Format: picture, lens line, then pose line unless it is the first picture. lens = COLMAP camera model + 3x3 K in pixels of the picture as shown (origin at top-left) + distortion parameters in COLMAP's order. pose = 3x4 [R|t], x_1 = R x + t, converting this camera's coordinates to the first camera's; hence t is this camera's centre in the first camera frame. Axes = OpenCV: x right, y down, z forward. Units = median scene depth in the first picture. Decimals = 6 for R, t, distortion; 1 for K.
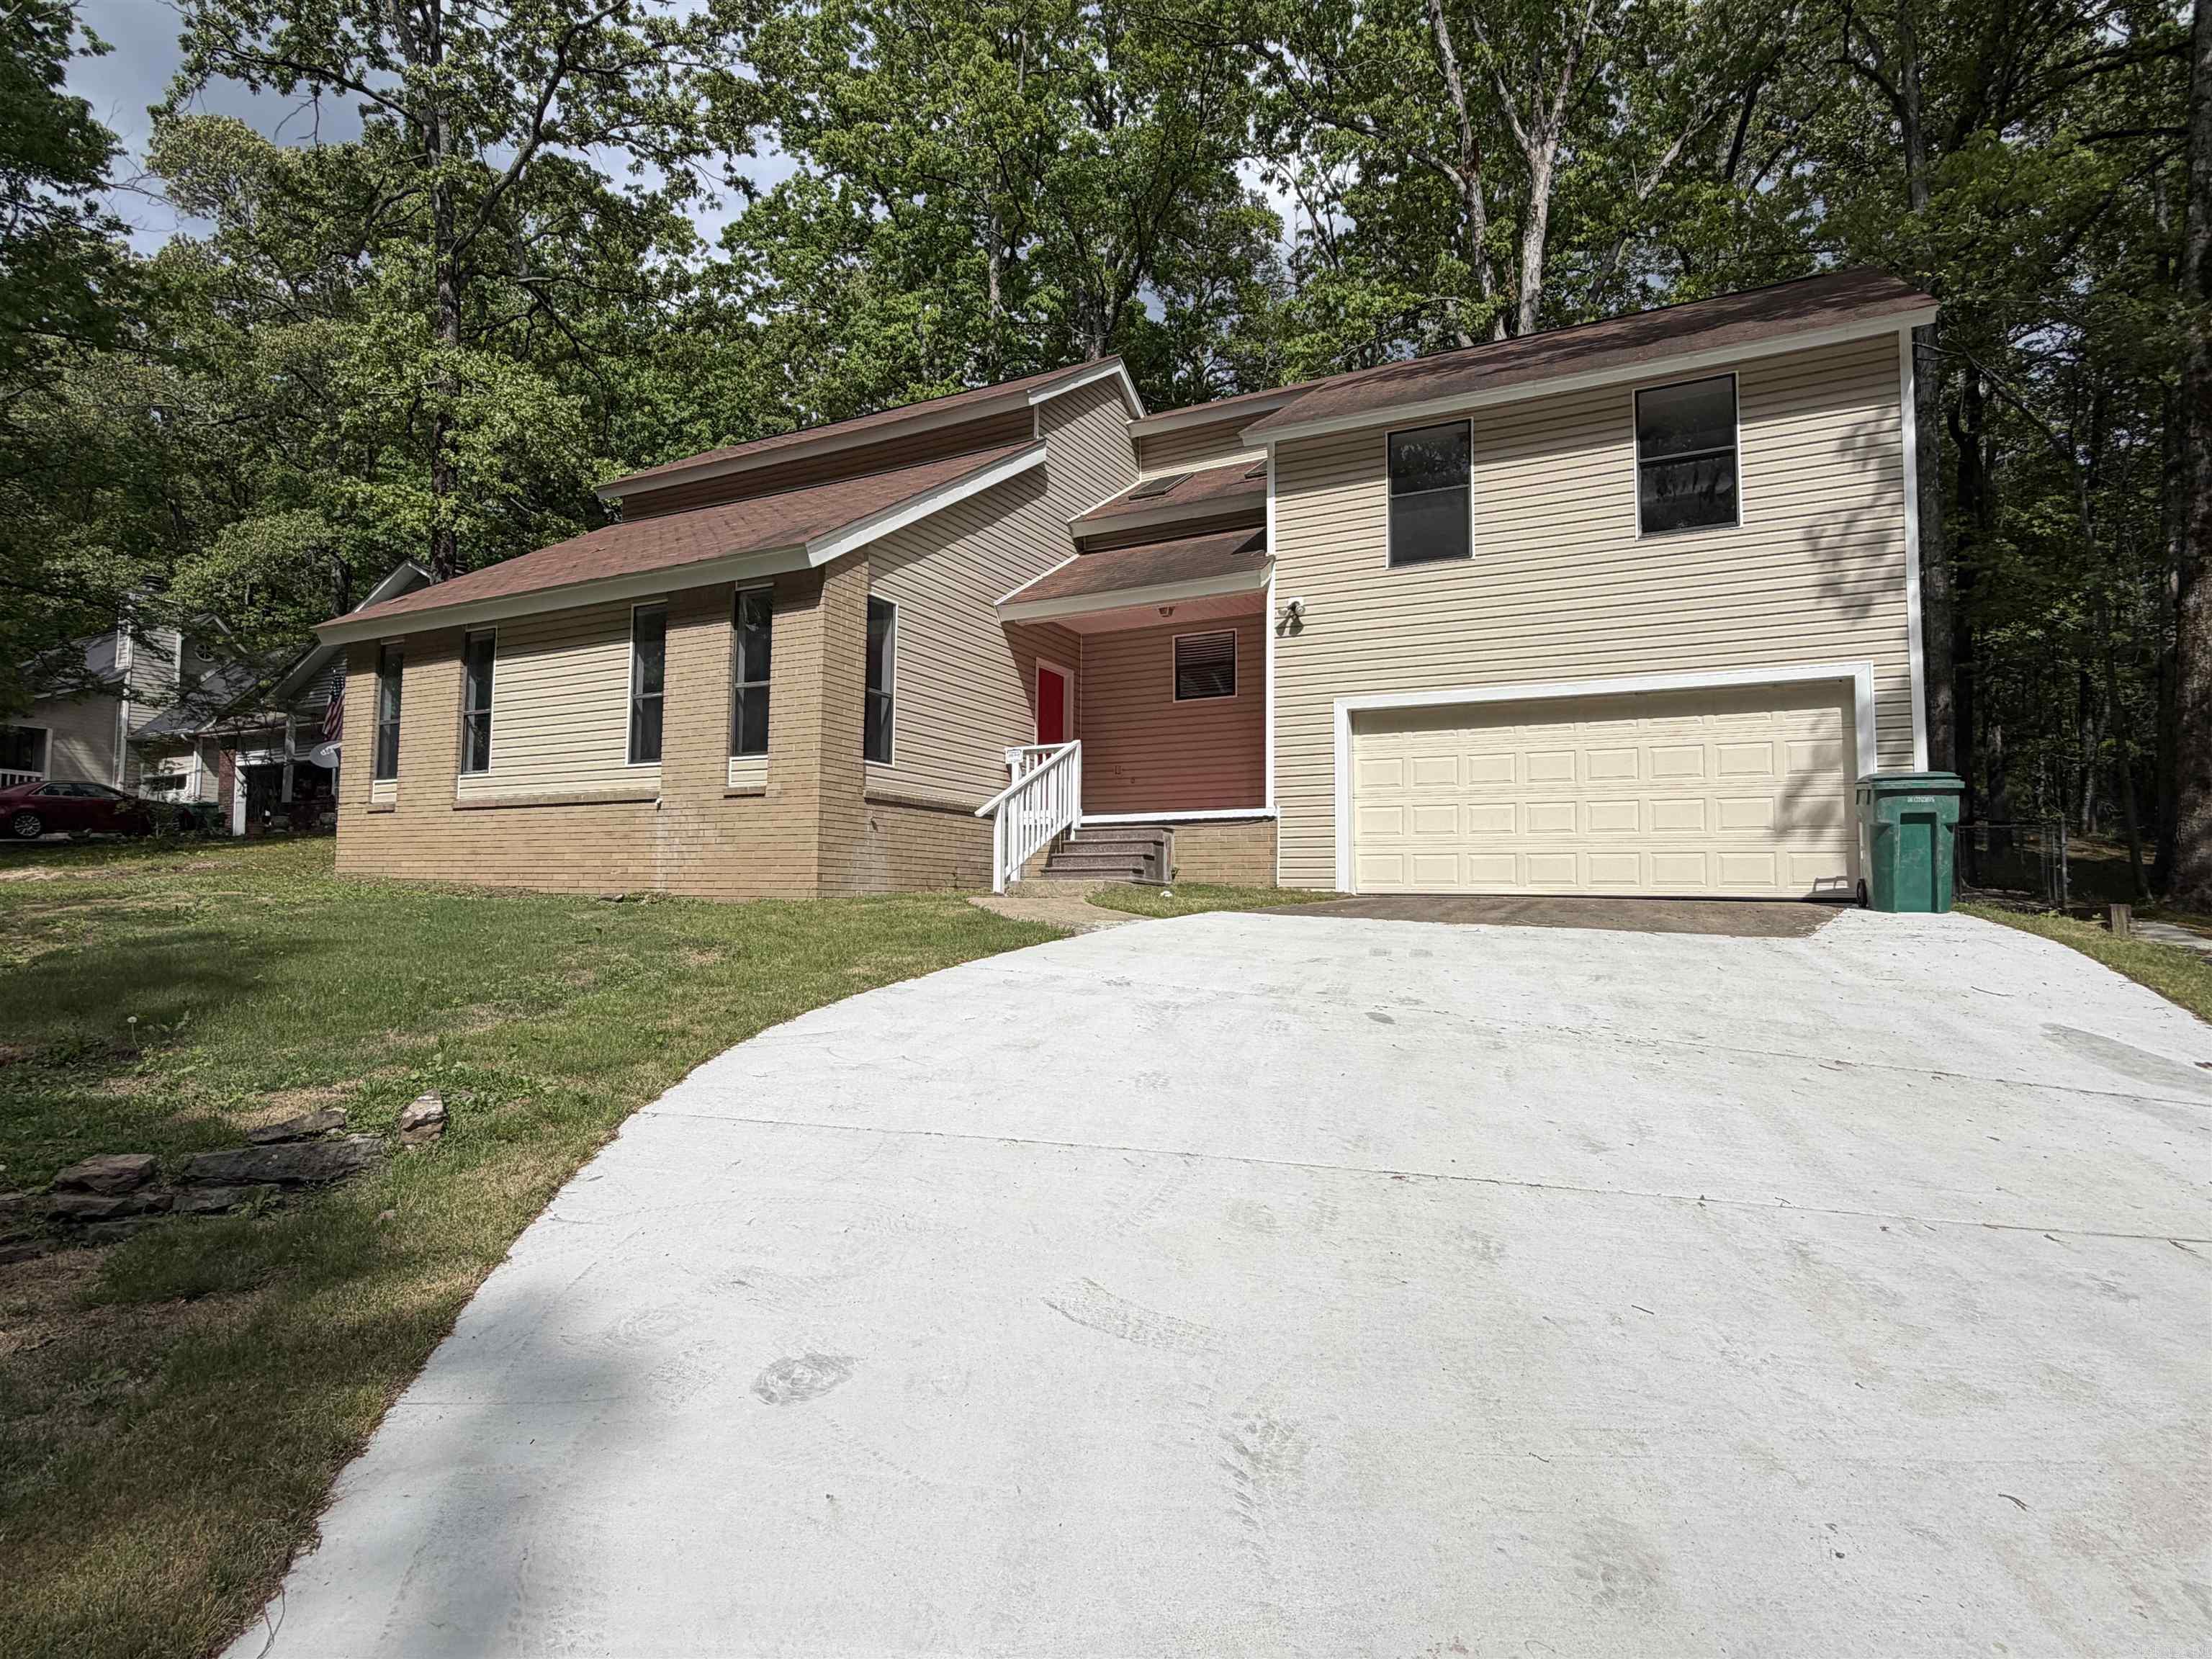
lens RADIAL K [[1155.0, 0, 1106.0], [0, 1155.0, 829.5], [0, 0, 1]] dist [0.000093, -0.000043]
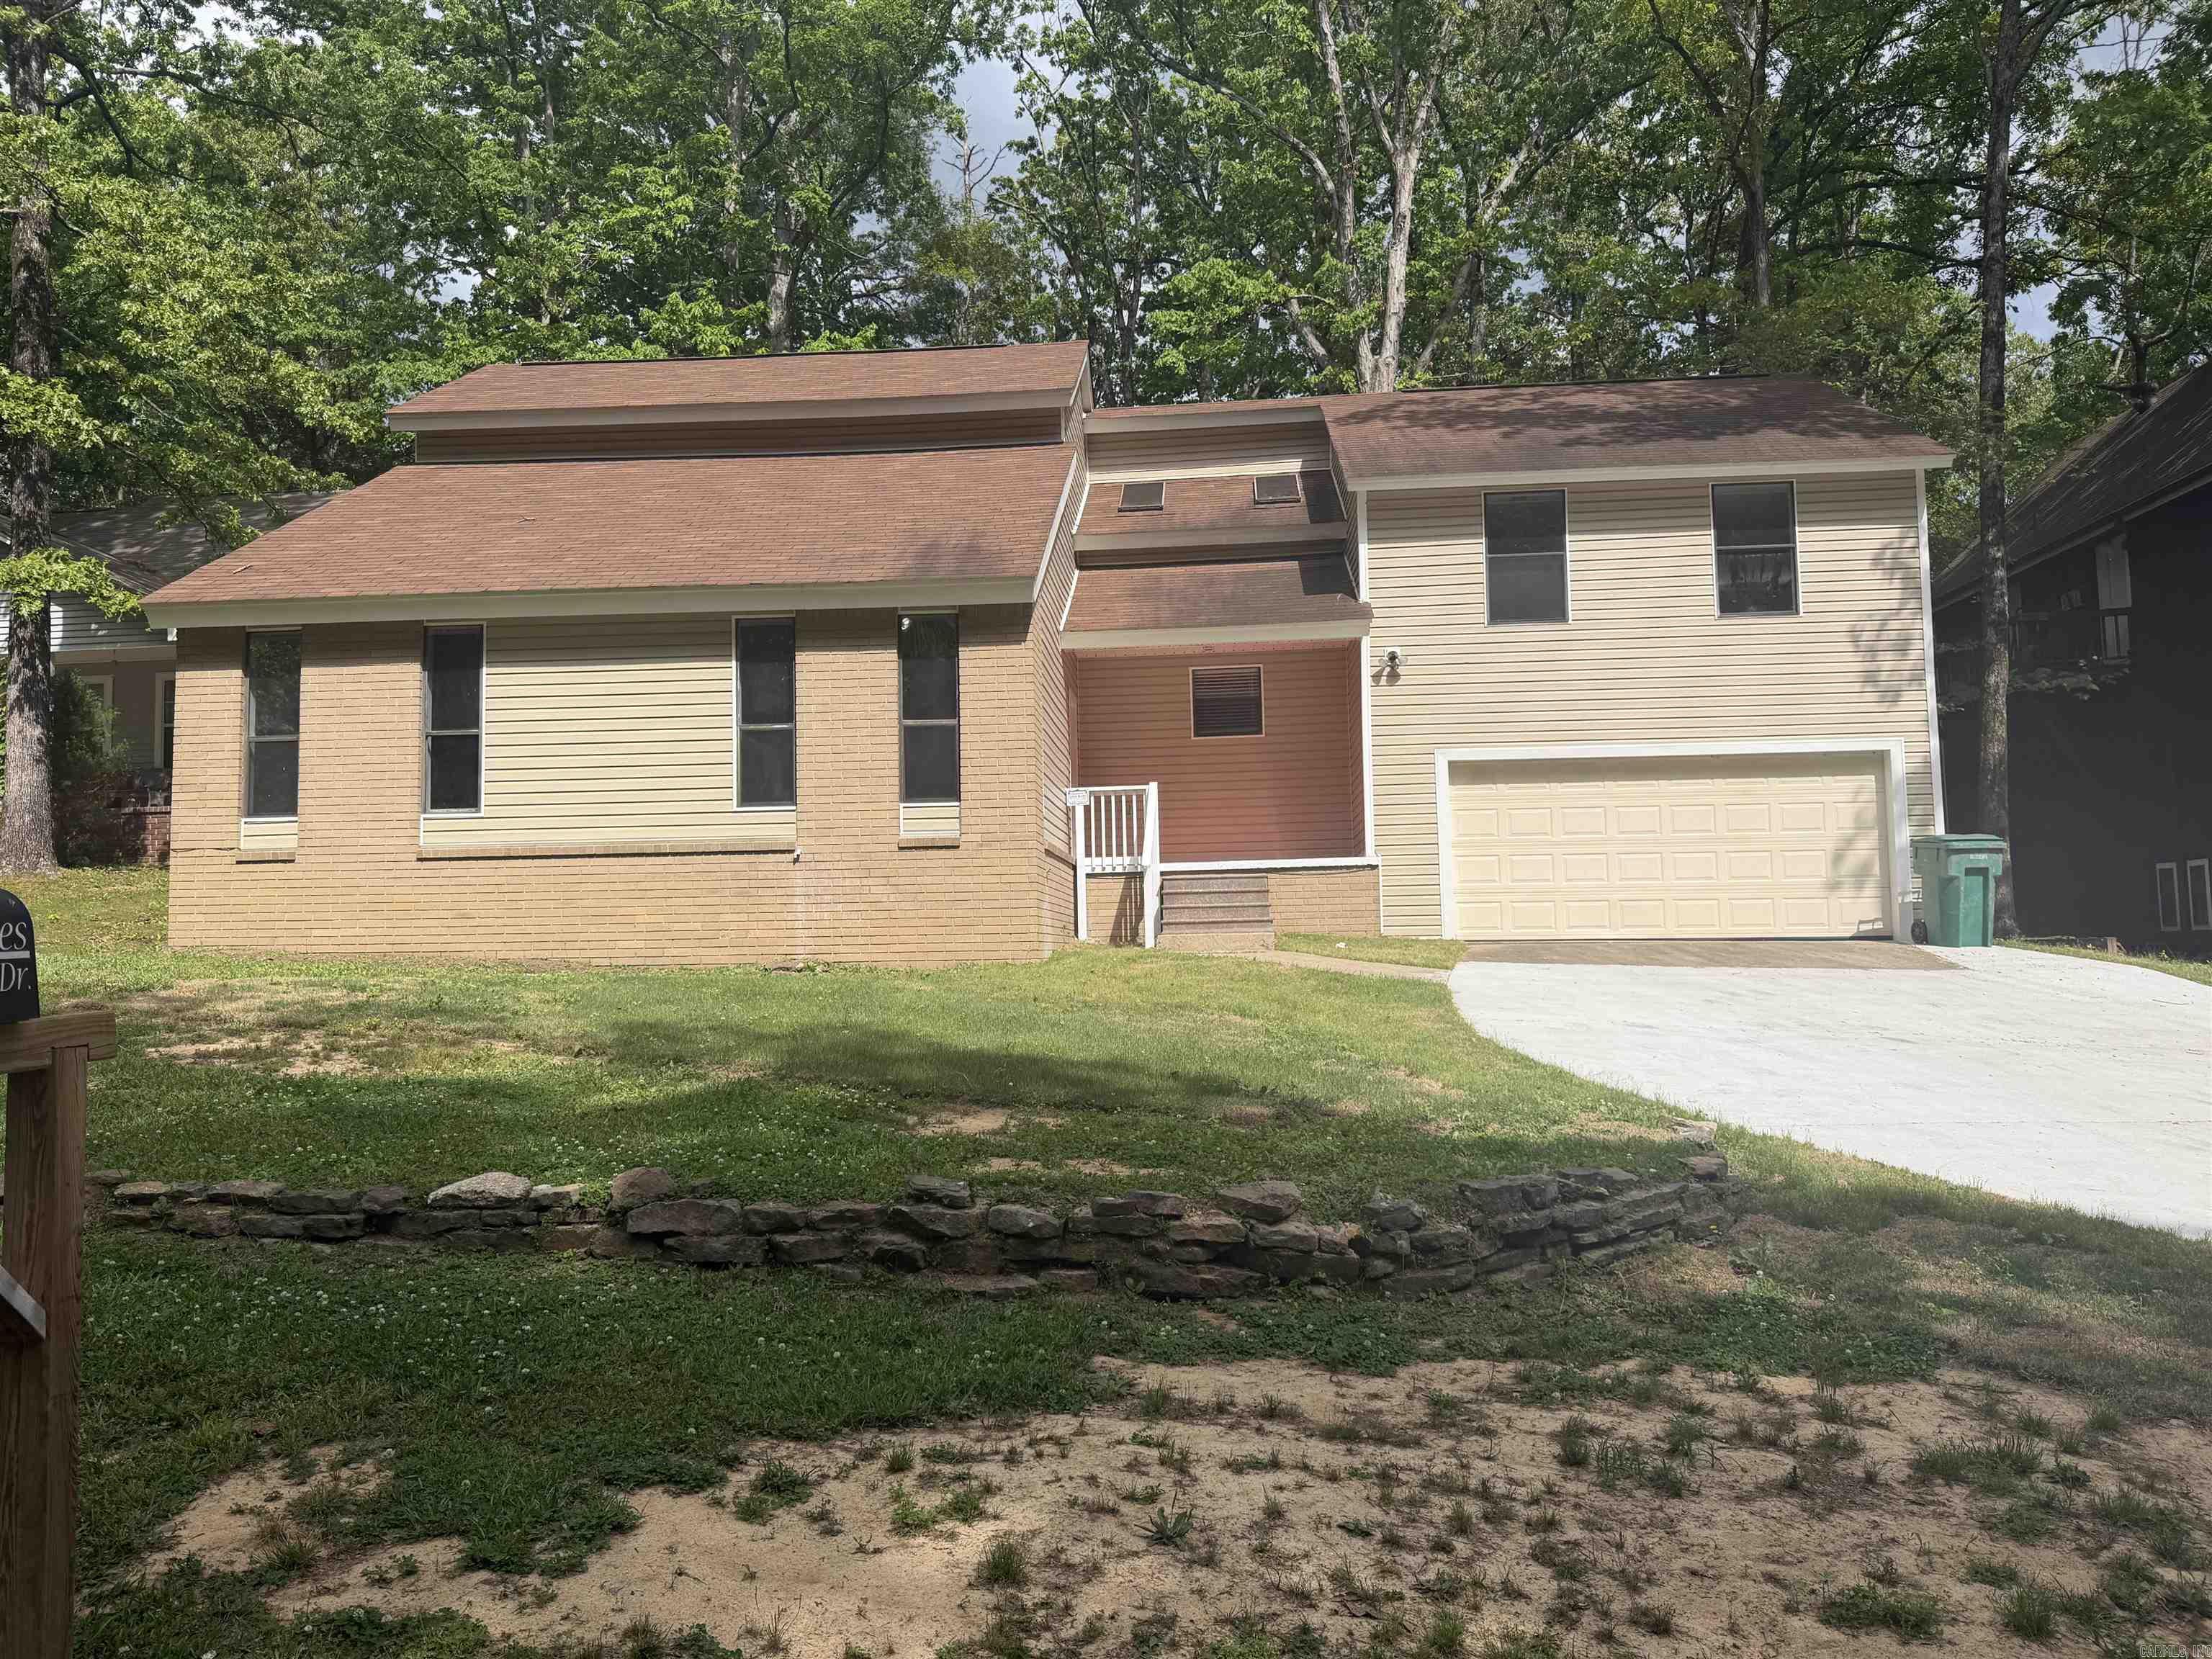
lens RADIAL K [[1577.7, 0, 1018.1], [0, 1577.7, 833.2], [0, 0, 1]] dist [0.195088, -0.363938]
pose [[0.915226, 0.001564, 0.402938, -0.716474], [0.001700, 0.999969, -0.007741, -0.029587], [-0.402937, 0.007770, 0.915195, -0.142703]]
